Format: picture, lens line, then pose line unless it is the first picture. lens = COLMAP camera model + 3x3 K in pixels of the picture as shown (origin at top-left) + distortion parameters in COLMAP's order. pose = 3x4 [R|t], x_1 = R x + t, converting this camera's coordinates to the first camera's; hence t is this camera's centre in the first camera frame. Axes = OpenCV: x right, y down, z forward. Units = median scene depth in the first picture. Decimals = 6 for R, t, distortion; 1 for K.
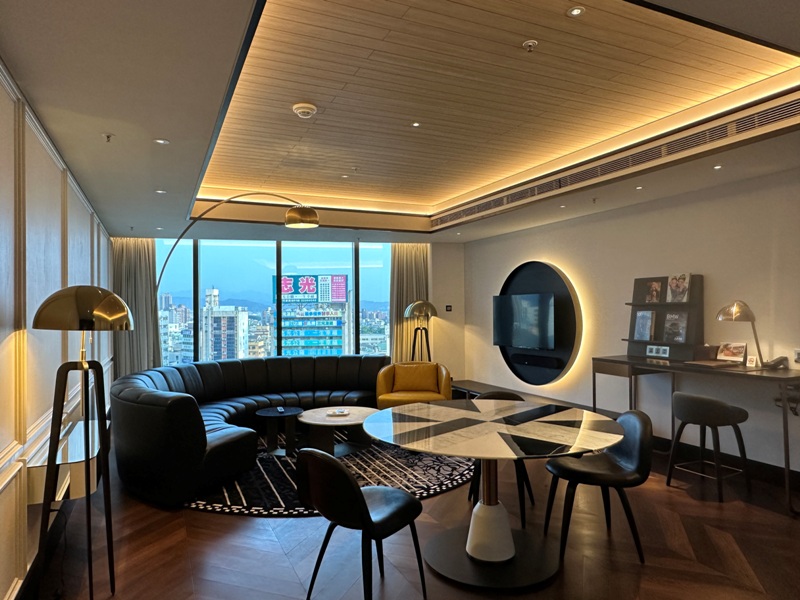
lens RADIAL K [[528.5, 0, 400.0], [0, 528.5, 300.0], [0, 0, 1]] dist [0.000164, -0.000514]
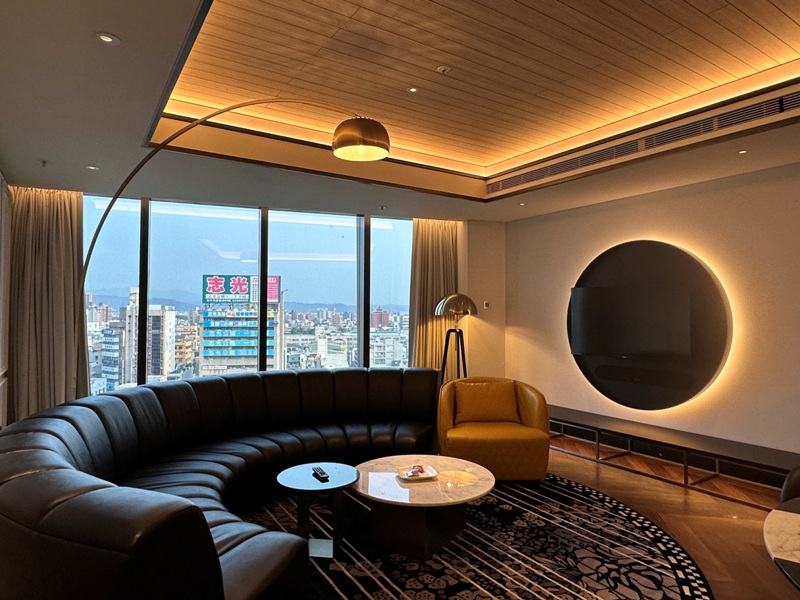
lens RADIAL K [[499.6, 0, 400.1], [0, 499.6, 298.2], [0, 0, 1]] dist [-0.003316, 0.000986]
pose [[0.989182, 0.017426, 0.145654, -0.173264], [-0.016069, 0.999816, -0.010486, 0.018979], [-0.145810, 0.008032, 0.989280, 0.353832]]
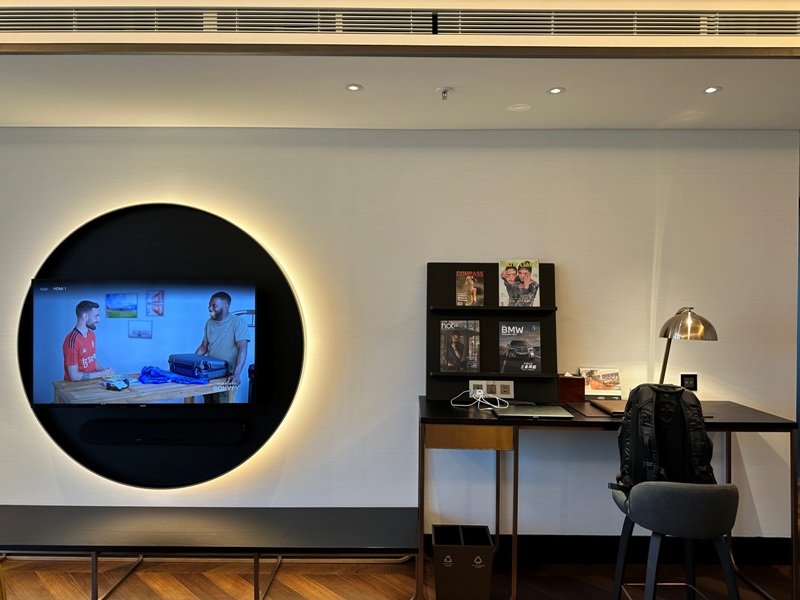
lens RADIAL K [[544.0, 0, 400.0], [0, 544.0, 300.0], [0, 0, 1]] dist [0.051671, -0.068473]
pose [[0.419578, 0.005675, 0.907702, -0.075443], [-0.027381, 0.999605, 0.006407, -0.002465], [-0.907306, -0.027542, 0.419567, 0.619432]]
